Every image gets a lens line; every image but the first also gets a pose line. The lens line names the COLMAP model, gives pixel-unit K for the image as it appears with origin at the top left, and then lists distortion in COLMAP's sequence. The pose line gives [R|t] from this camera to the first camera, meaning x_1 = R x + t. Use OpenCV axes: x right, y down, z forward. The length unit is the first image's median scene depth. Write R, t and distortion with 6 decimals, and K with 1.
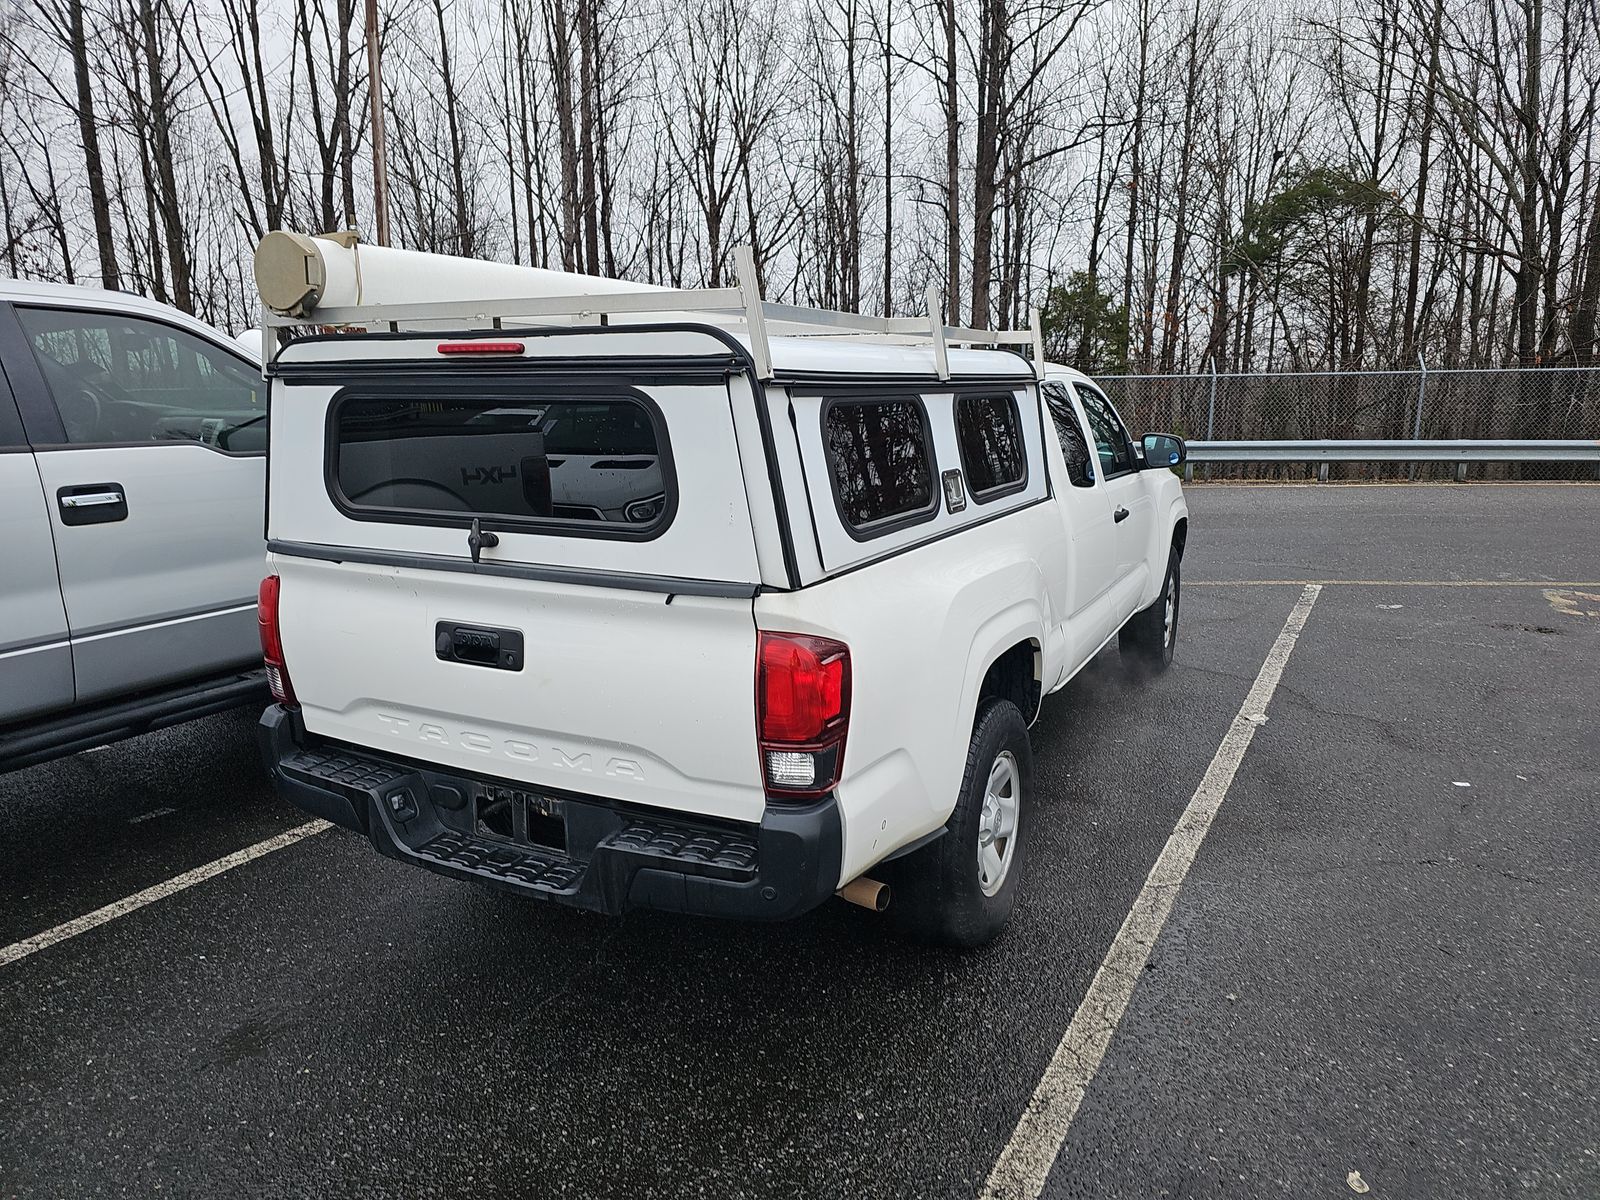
lens RADIAL K [[1044.8, 0, 803.6], [0, 1044.8, 622.4], [0, 0, 1]] dist [-0.004676, -0.002515]
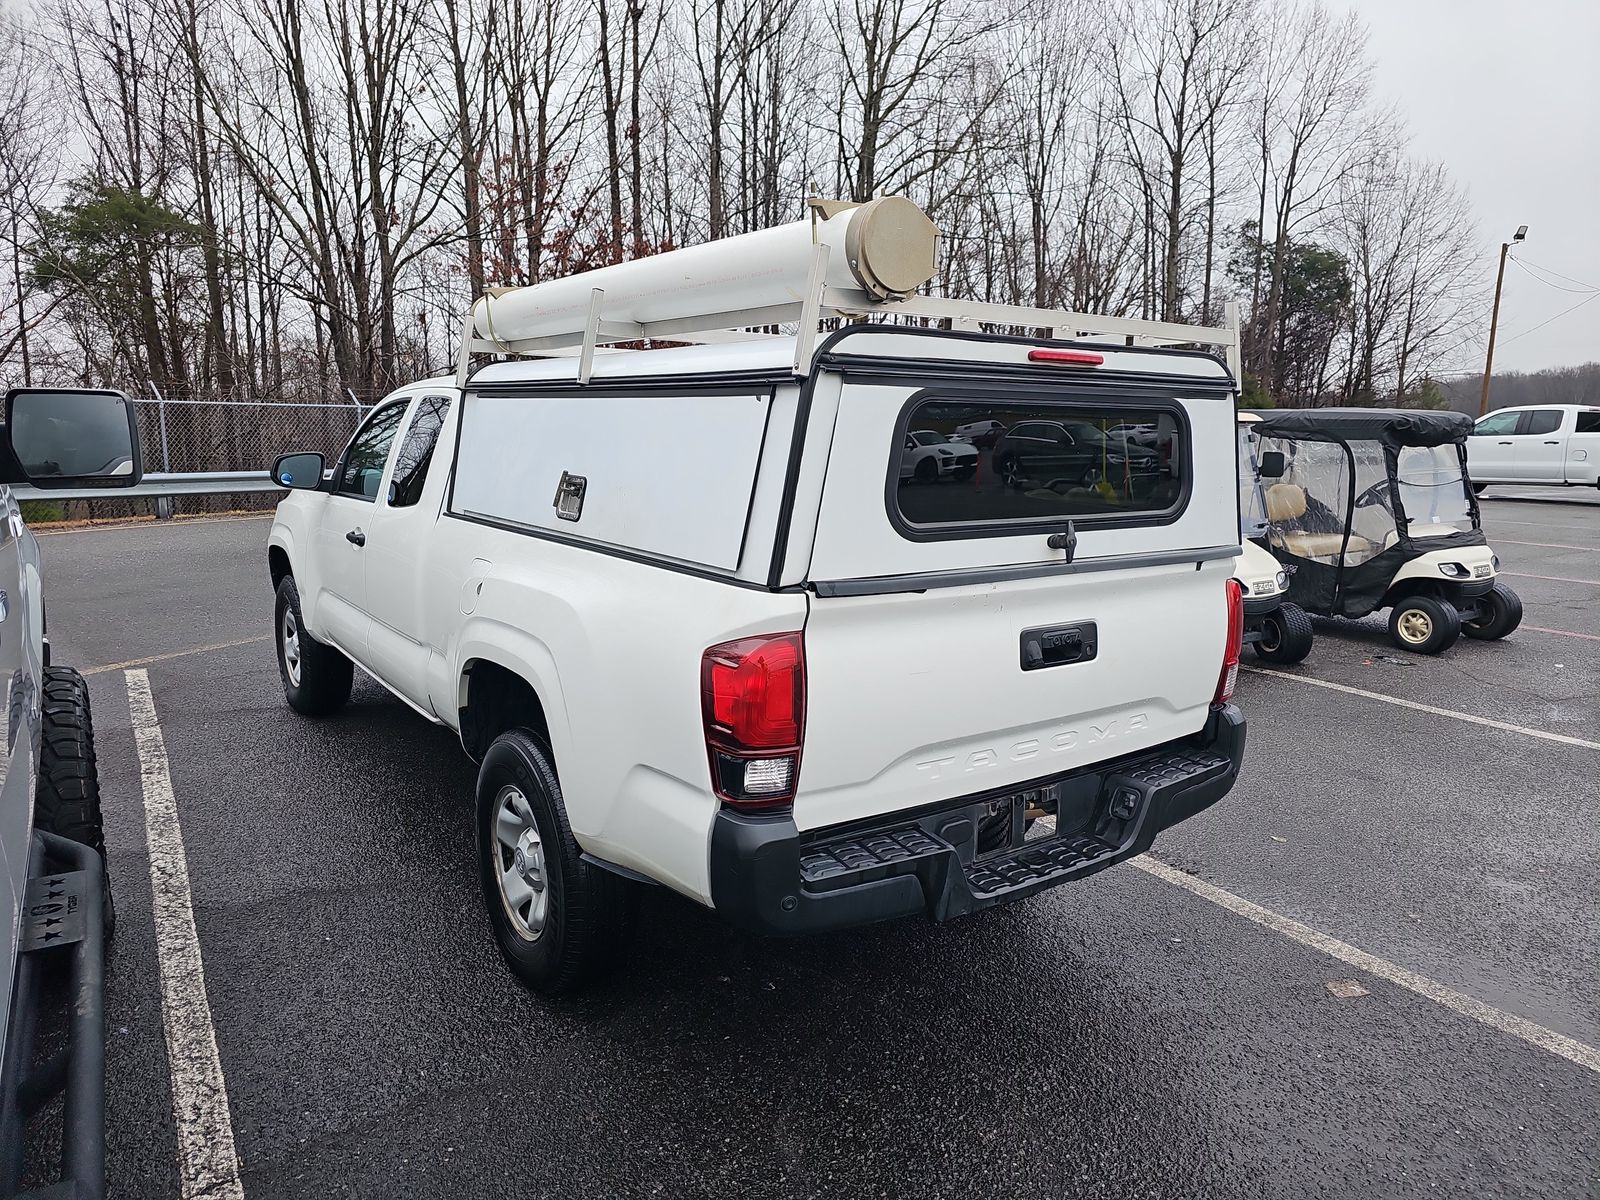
lens RADIAL K [[1089.9, 0, 800.4], [0, 1089.9, 618.0], [0, 0, 1]] dist [0.029822, -0.029144]
pose [[0.478889, -0.145639, 0.865710, -1.379099], [0.182341, 0.981138, 0.064191, -0.121567], [-0.858730, 0.127114, 0.496412, 0.695429]]
